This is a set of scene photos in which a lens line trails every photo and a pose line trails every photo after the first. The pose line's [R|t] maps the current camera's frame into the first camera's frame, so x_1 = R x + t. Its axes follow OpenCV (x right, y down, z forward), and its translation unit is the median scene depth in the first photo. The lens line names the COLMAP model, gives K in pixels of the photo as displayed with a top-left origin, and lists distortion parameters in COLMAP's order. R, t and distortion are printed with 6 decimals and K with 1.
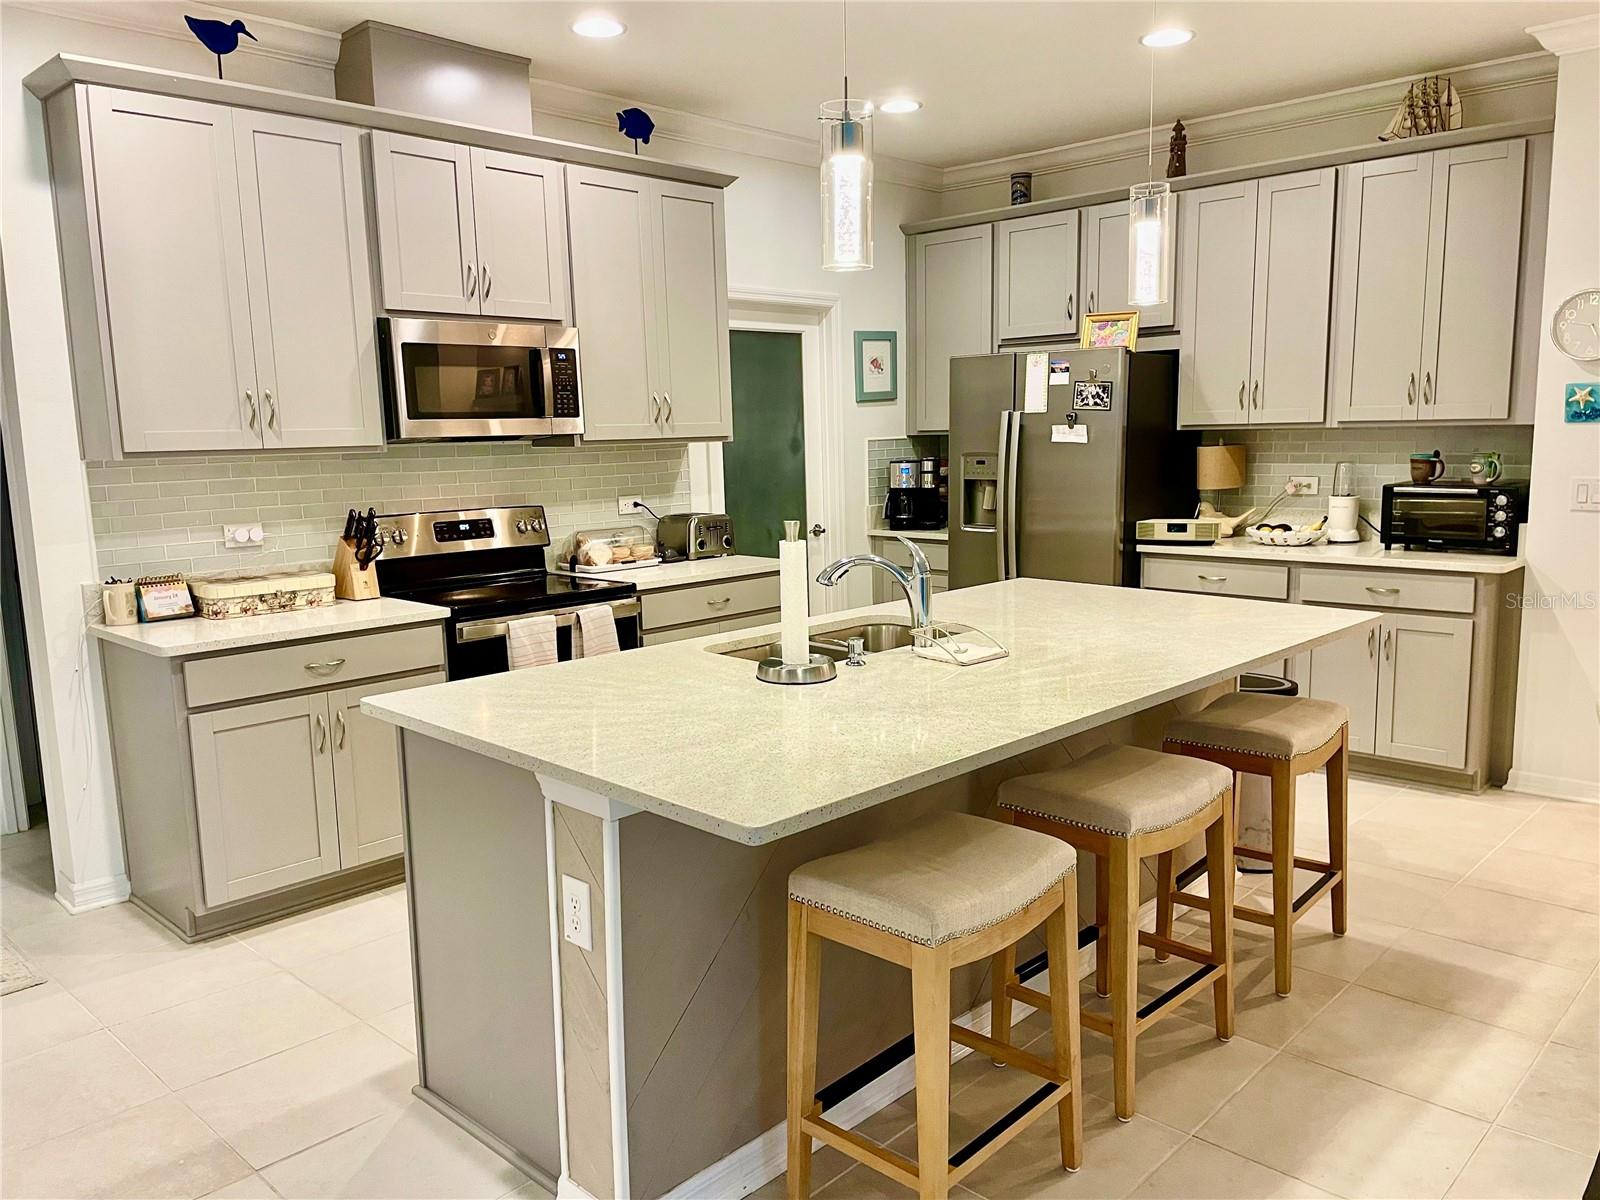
lens RADIAL K [[1201.1, 0, 816.2], [0, 1201.1, 608.8], [0, 0, 1]] dist [0.092929, -0.121183]
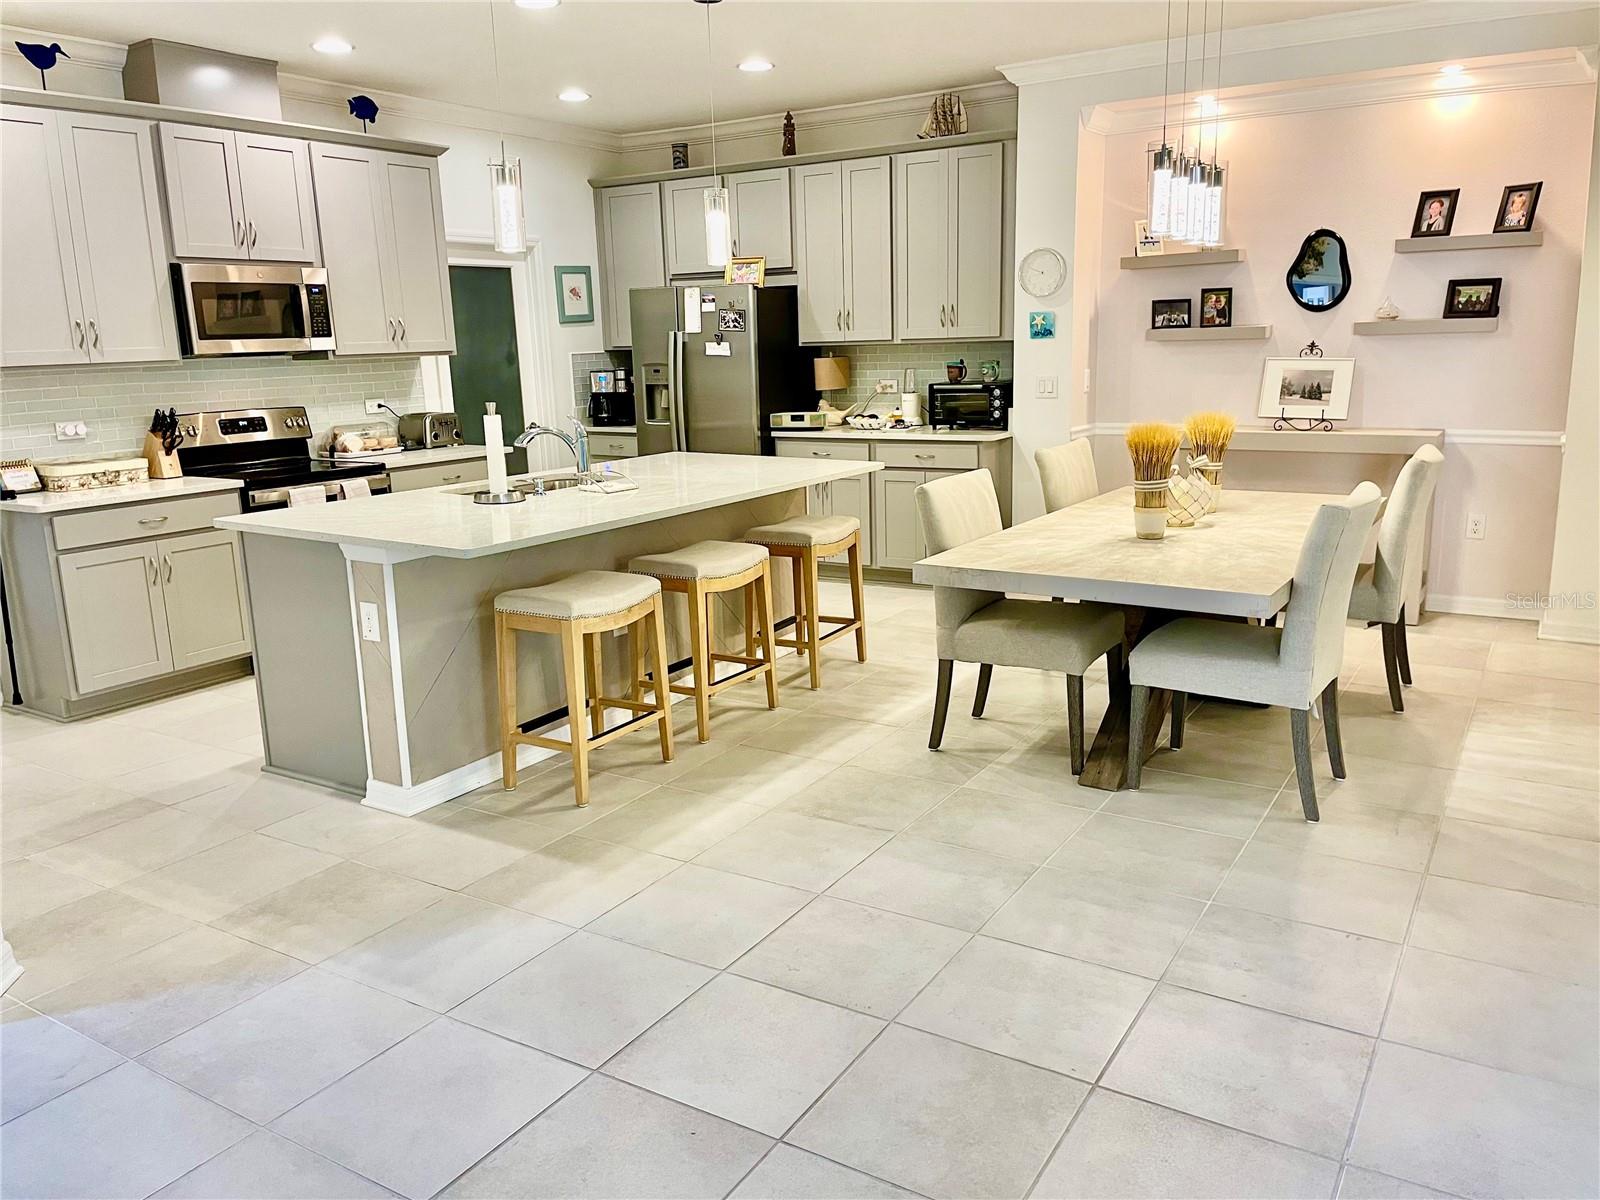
lens RADIAL K [[1201.1, 0, 803.6], [0, 1201.1, 590.8], [0, 0, 1]] dist [0.092929, -0.121183]
pose [[0.980792, -0.047448, 0.189195, 0.042824], [0.037373, 0.997705, 0.056468, 0.060348], [-0.191440, -0.048312, 0.980314, -0.405179]]
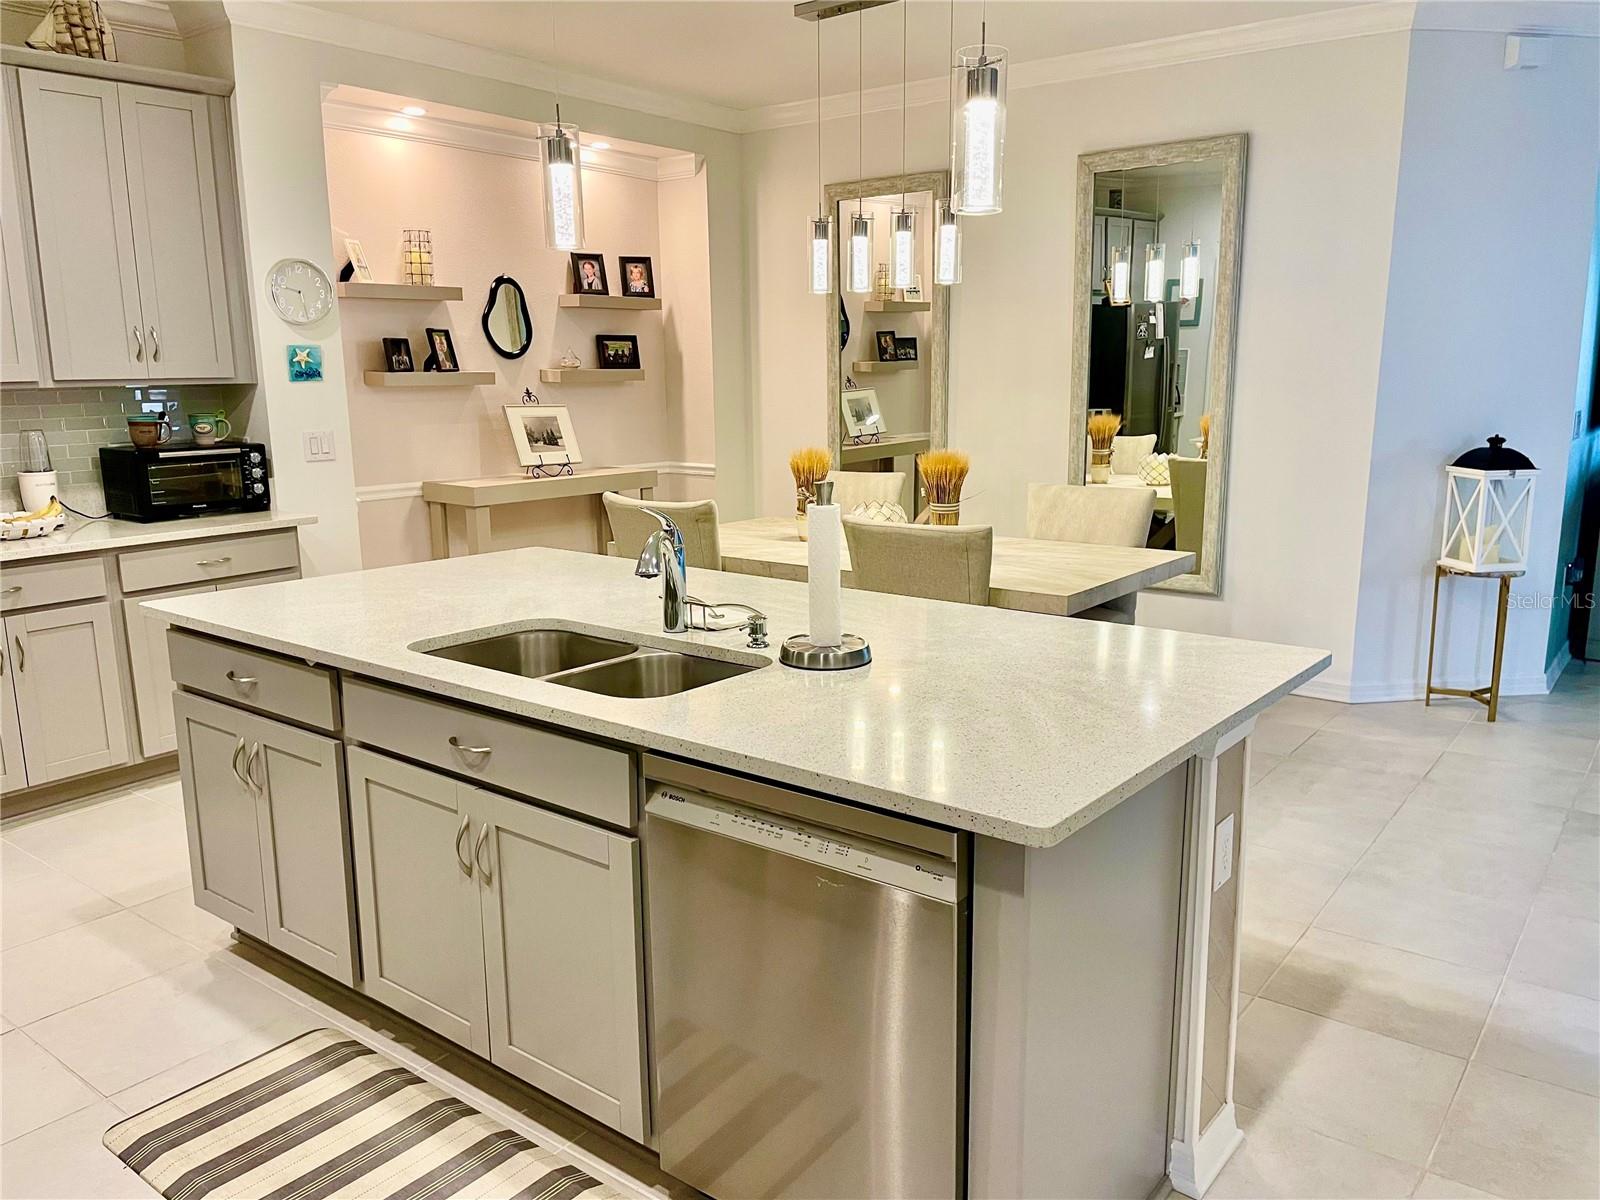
lens RADIAL K [[1201.1, 0, 799.5], [0, 1201.1, 625.1], [0, 0, 1]] dist [0.092929, -0.121183]
pose [[-0.098366, -0.192767, 0.976302, -0.519590], [0.161422, 0.964976, 0.206795, -0.091668], [-0.981971, 0.177938, -0.063804, 0.645481]]
